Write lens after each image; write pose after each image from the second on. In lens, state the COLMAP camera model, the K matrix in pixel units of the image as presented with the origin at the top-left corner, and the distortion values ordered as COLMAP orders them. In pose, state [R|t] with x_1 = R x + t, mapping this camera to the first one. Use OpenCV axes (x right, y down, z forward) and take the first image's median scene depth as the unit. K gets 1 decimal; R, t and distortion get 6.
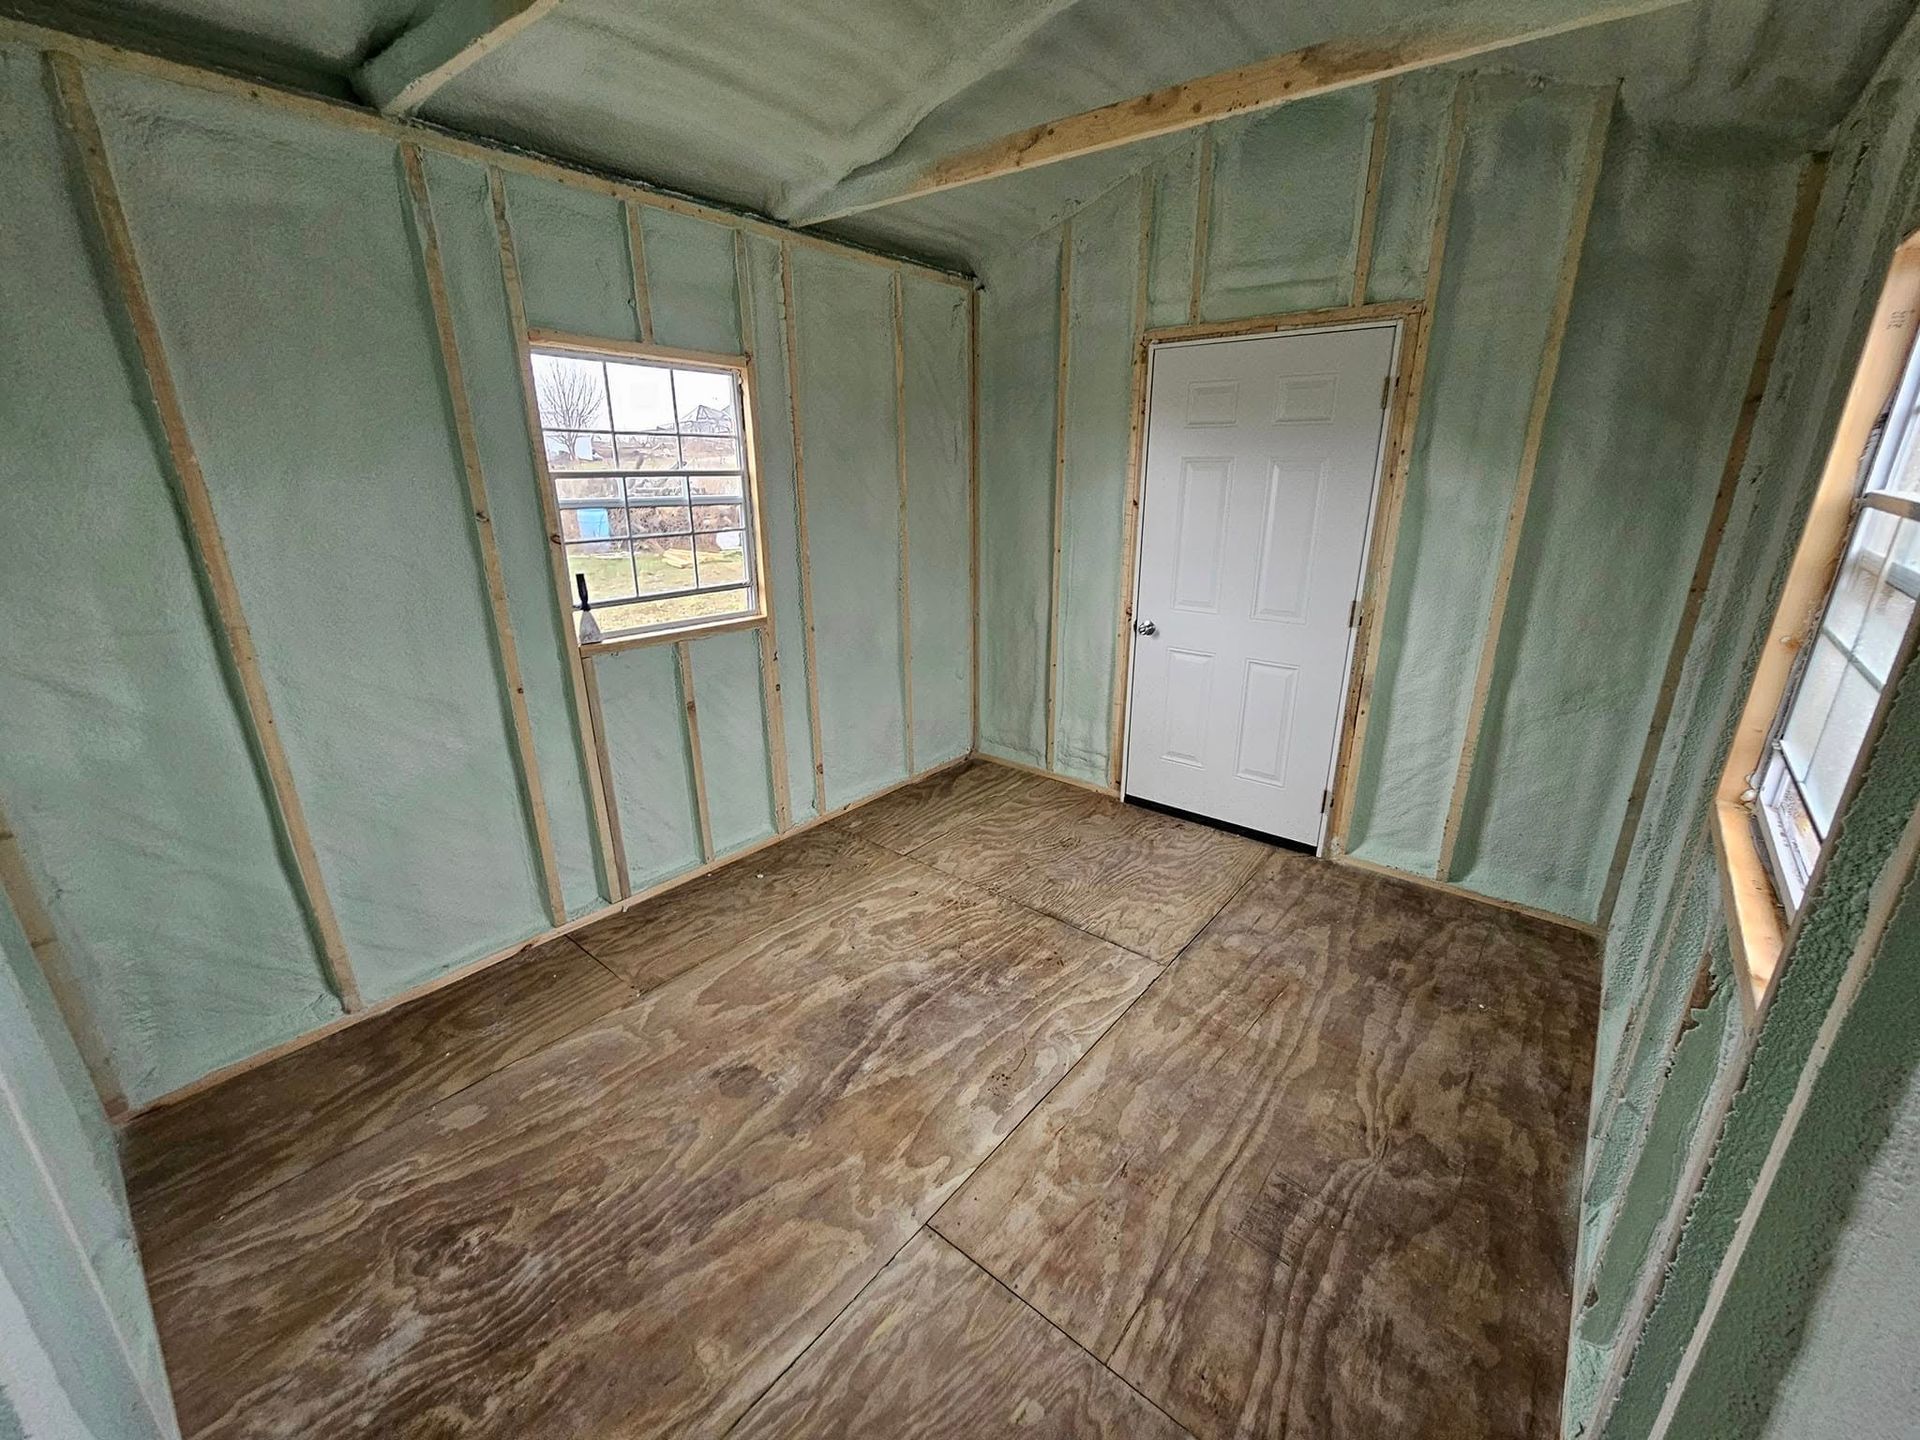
lens RADIAL K [[789.5, 0, 960.0], [0, 789.5, 720.0], [0, 0, 1]] dist [0.000343, 0.000170]
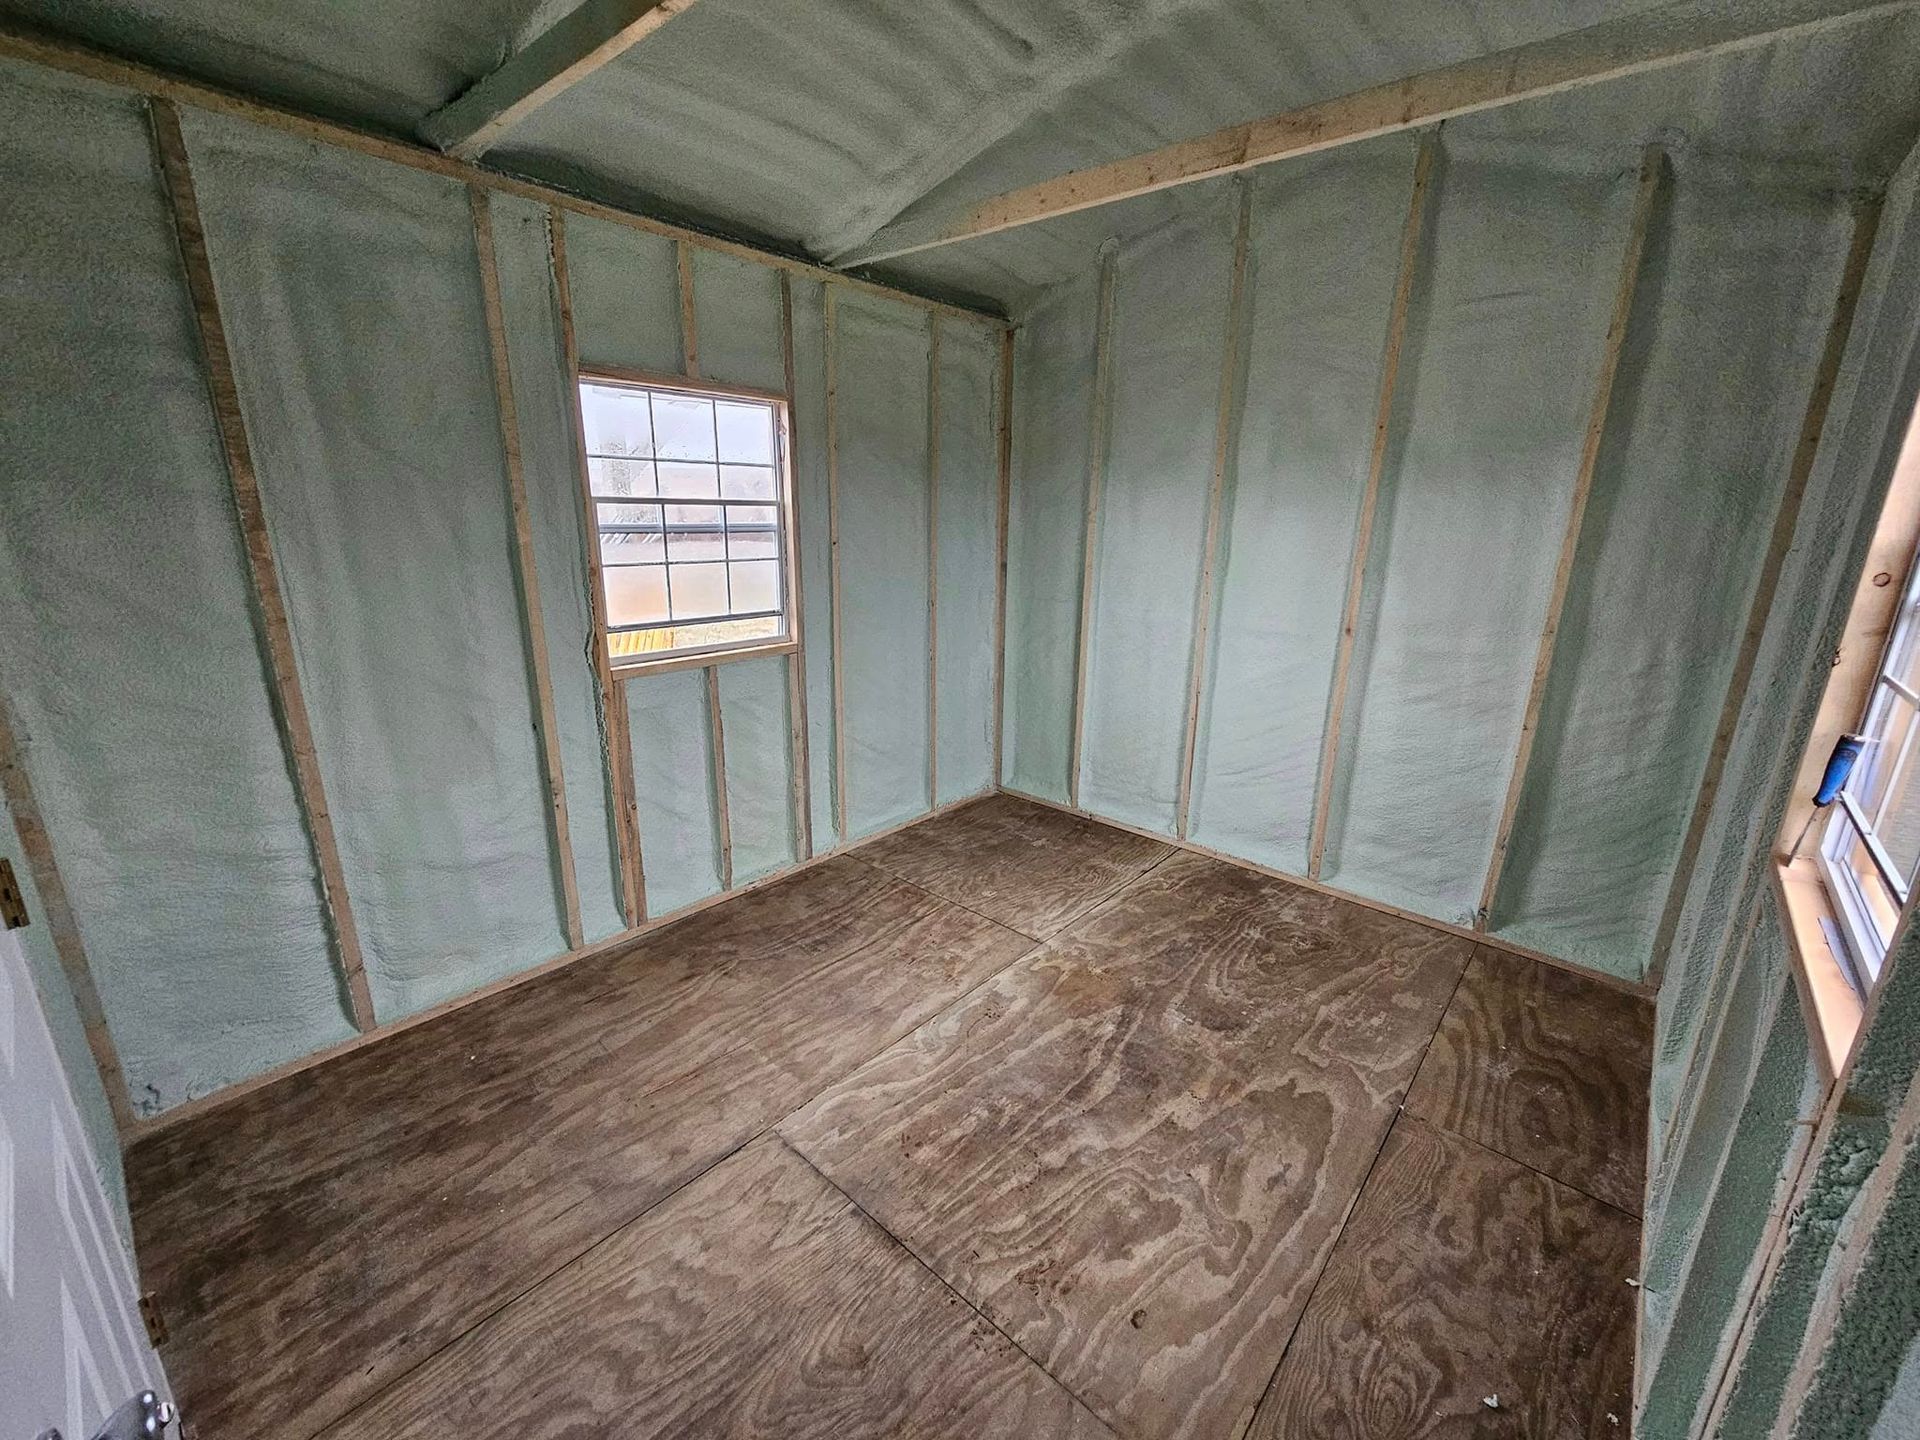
lens RADIAL K [[784.6, 0, 960.0], [0, 784.6, 720.0], [0, 0, 1]] dist [-0.001518, -0.000693]
pose [[-0.999169, -0.031146, 0.026287, 0.076757], [-0.010686, 0.822608, 0.568509, -0.527891], [-0.039330, 0.567756, -0.822257, 1.599352]]
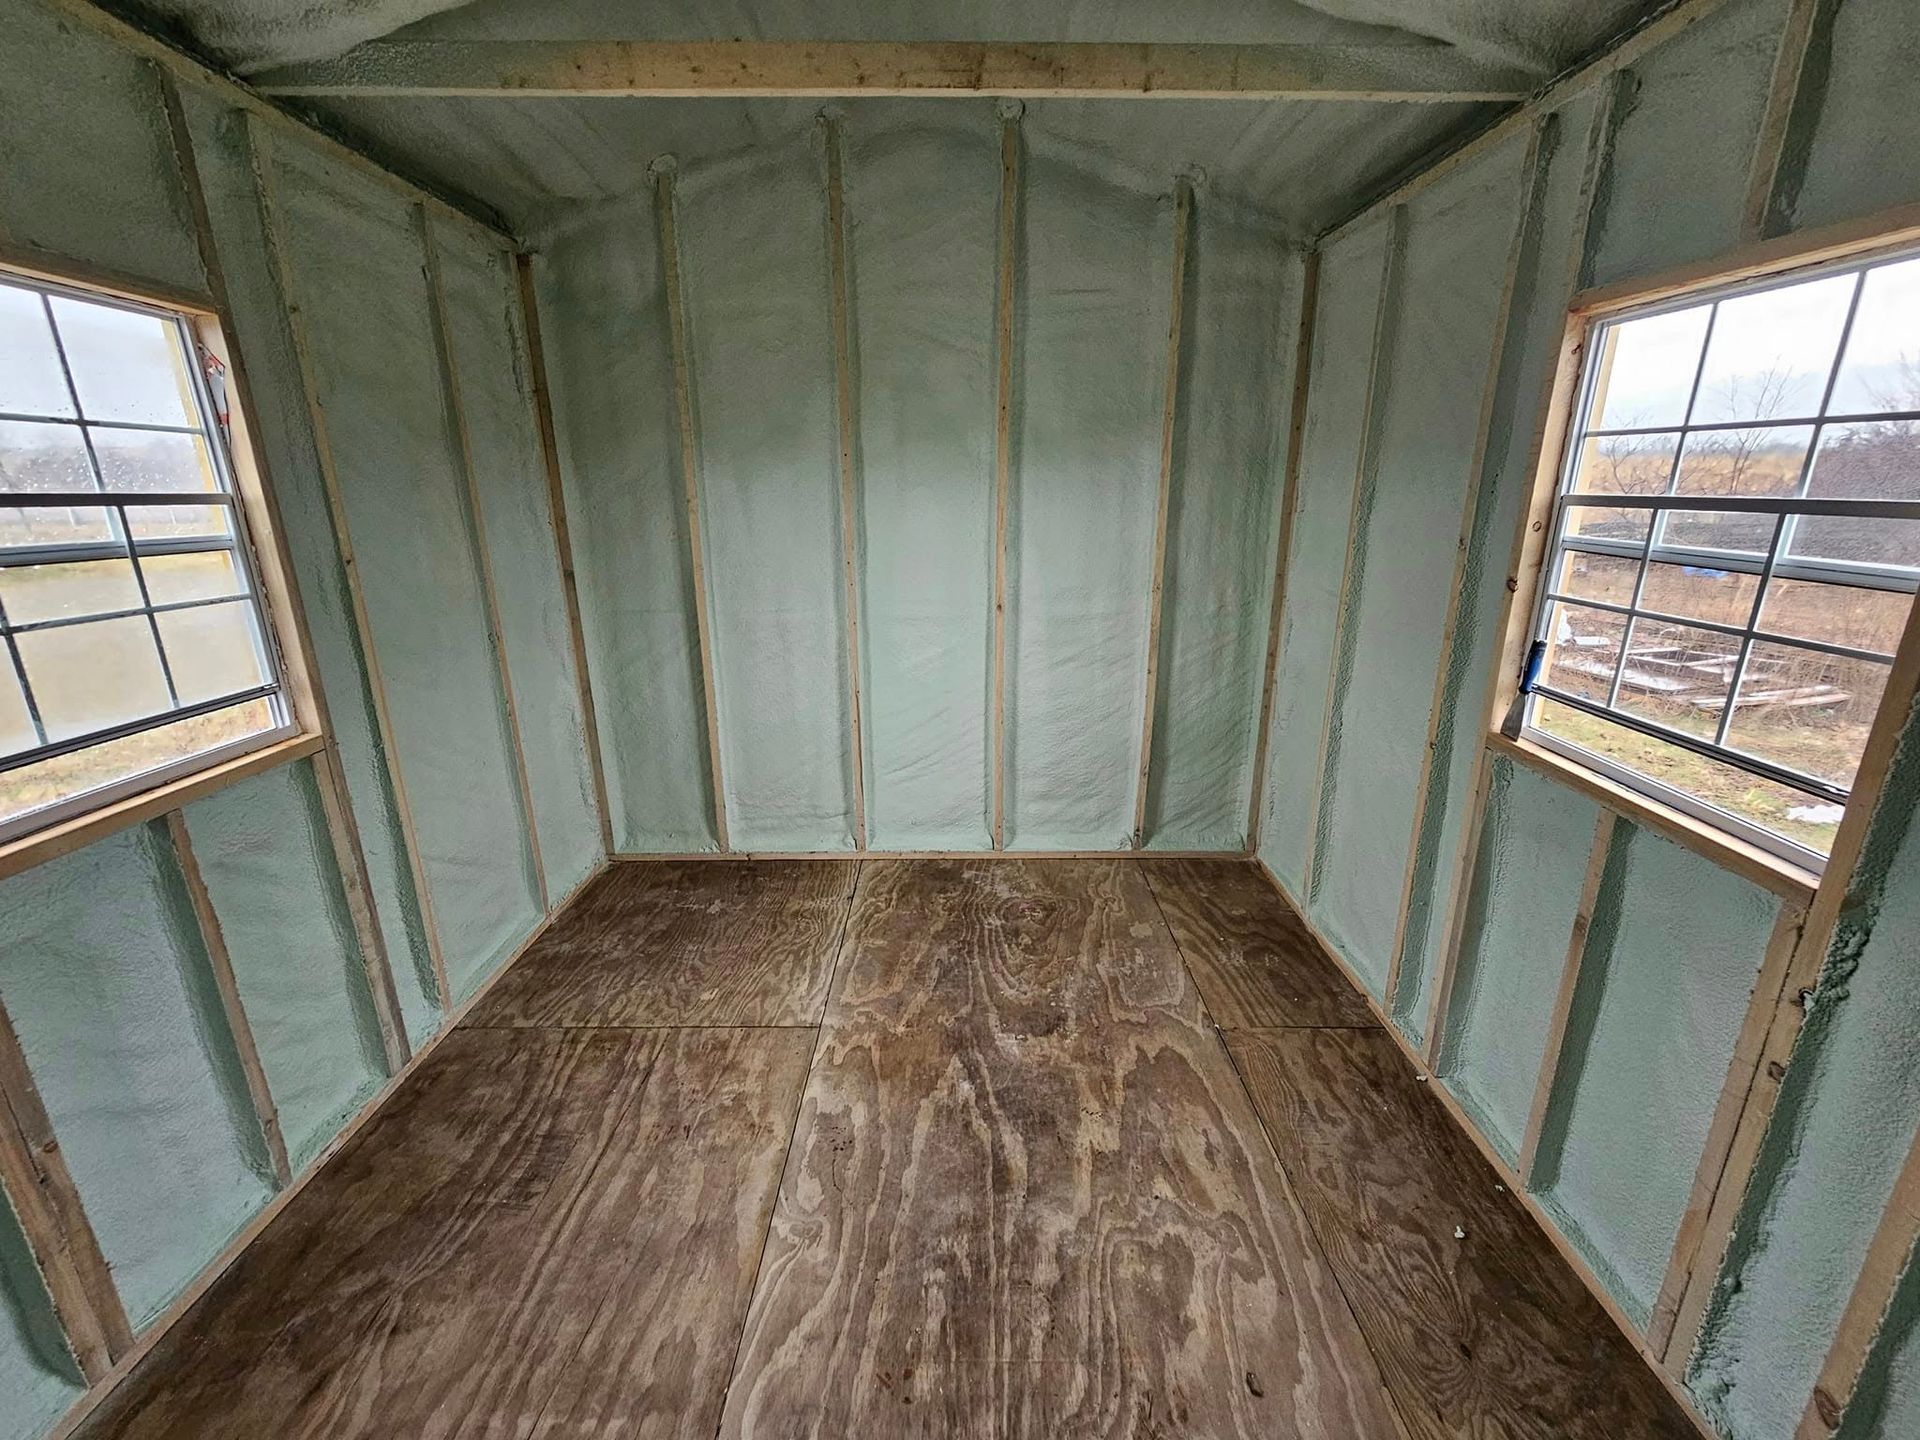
lens RADIAL K [[787.7, 0, 953.7], [0, 787.7, 724.5], [0, 0, 1]] dist [0.000675, -0.000366]
pose [[-0.772077, 0.178827, -0.609851, 0.394063], [-0.206891, 0.836600, 0.507243, -0.414546], [0.600910, 0.517804, -0.608922, 1.292845]]
